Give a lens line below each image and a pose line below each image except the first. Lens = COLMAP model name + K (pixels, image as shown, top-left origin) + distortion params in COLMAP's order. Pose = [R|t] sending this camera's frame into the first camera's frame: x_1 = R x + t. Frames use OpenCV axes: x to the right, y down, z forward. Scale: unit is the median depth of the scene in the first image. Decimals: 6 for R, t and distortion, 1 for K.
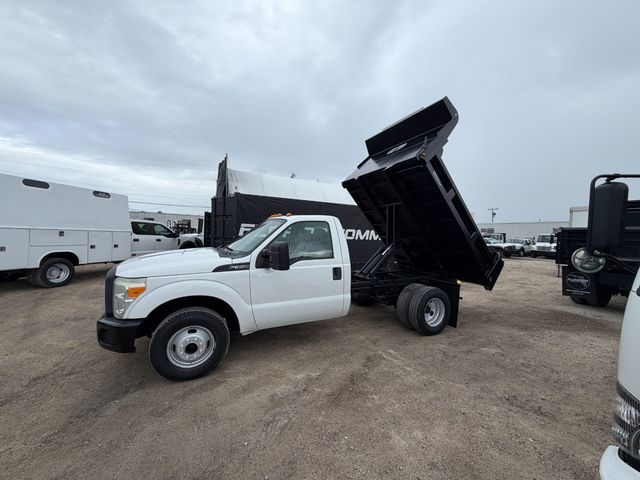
lens RADIAL K [[255.9, 0, 320.6], [0, 255.9, 236.5], [0, 0, 1]] dist [-0.000275, 0.000260]
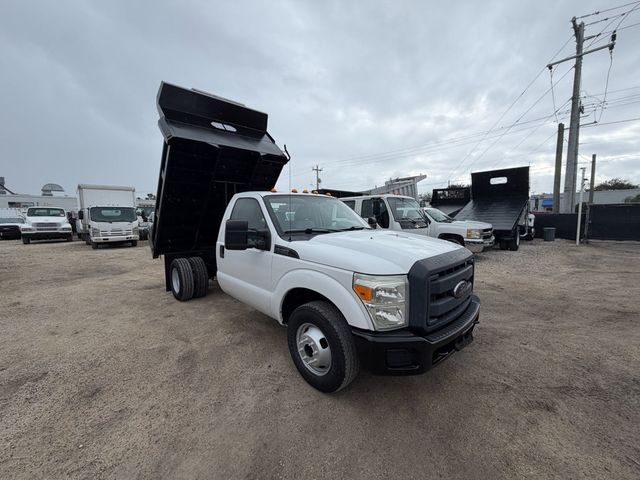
lens RADIAL K [[255.9, 0, 319.9], [0, 255.9, 240.6], [0, 0, 1]] dist [-0.000275, 0.000260]
pose [[-0.308323, -0.119855, 0.943701, -1.282845], [0.011078, 0.991511, 0.129547, -0.034995], [-0.951217, 0.050397, -0.304378, 1.522759]]
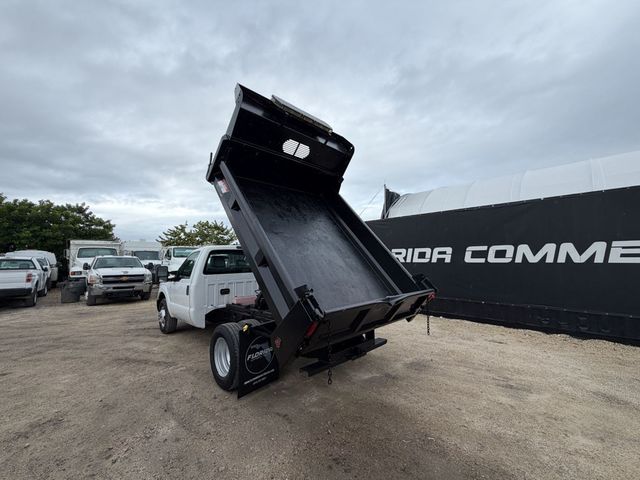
lens RADIAL K [[255.9, 0, 320.4], [0, 255.9, 238.3], [0, 0, 1]] dist [-0.000275, 0.000260]
pose [[0.313002, -0.110908, -0.943255, 1.641051], [0.018557, 0.993683, -0.110679, 0.037739], [0.949571, 0.017139, 0.313083, 1.296764]]
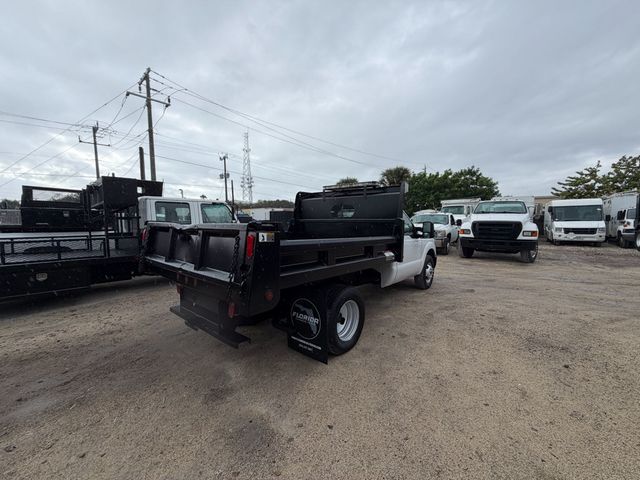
lens RADIAL K [[255.9, 0, 319.7], [0, 255.9, 240.0], [0, 0, 1]] dist [-0.000275, 0.000260]
pose [[-0.911556, 0.004687, -0.411150, 0.727667], [-0.026394, 0.997206, 0.069885, 0.021651], [0.410328, 0.074556, -0.908885, 2.604282]]
